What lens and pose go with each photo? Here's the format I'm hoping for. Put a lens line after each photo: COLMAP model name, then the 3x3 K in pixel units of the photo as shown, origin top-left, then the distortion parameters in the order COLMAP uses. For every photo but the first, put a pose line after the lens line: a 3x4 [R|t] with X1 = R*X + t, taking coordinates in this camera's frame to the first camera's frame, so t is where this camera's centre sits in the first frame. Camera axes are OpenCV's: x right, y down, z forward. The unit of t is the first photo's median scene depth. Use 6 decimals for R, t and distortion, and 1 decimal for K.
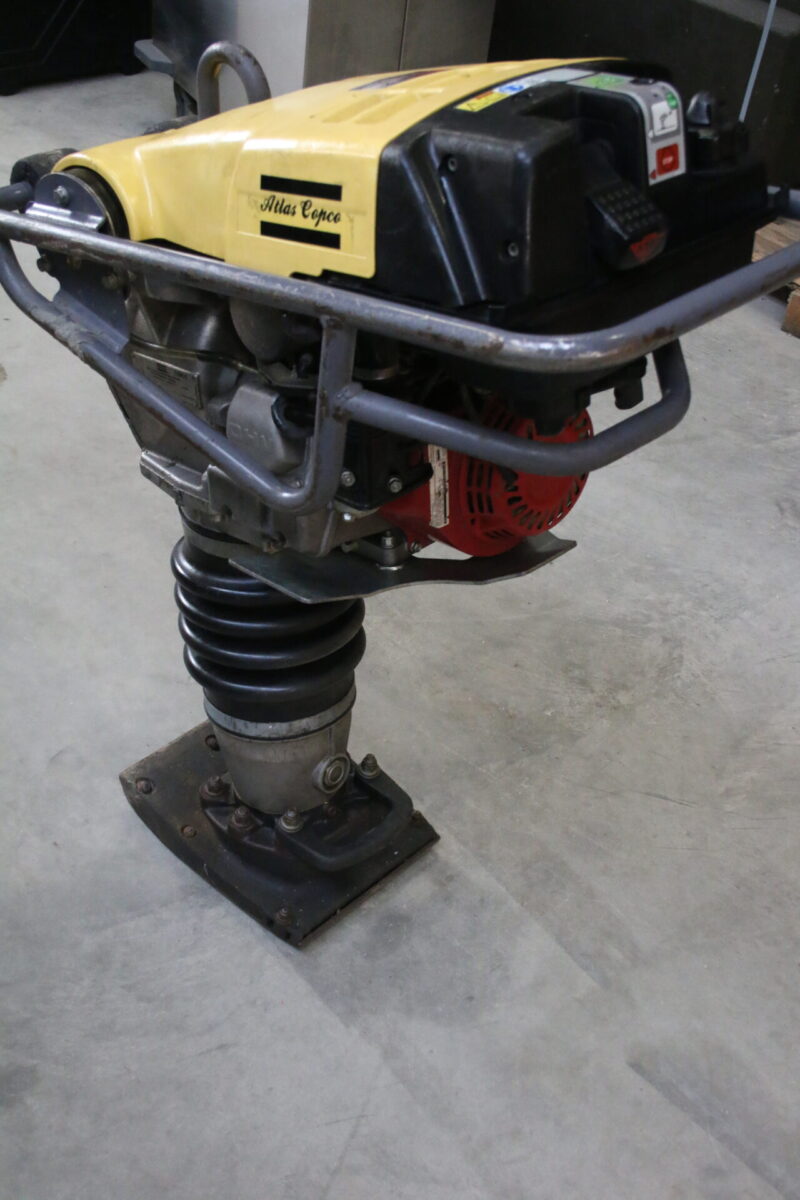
lens RADIAL K [[1496.4, 0, 392.3], [0, 1496.4, 599.9], [0, 0, 1]] dist [-0.054722, 0.000000]
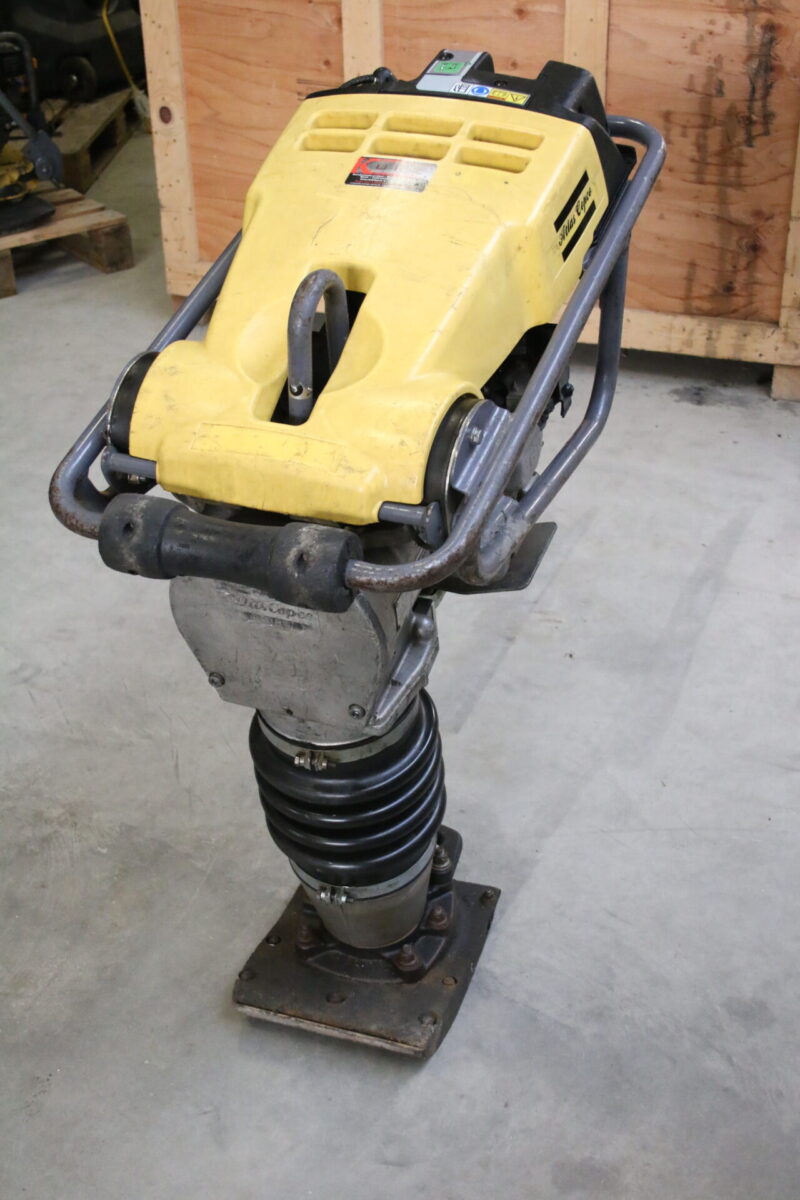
lens RADIAL K [[1601.1, 0, 398.3], [0, 1601.1, 601.5], [0, 0, 1]] dist [-0.028986, 0.000000]
pose [[-0.396924, -0.558747, 0.728185, -0.778741], [0.564611, 0.476858, 0.673662, -0.724737], [-0.723648, 0.678534, 0.126198, 0.732925]]
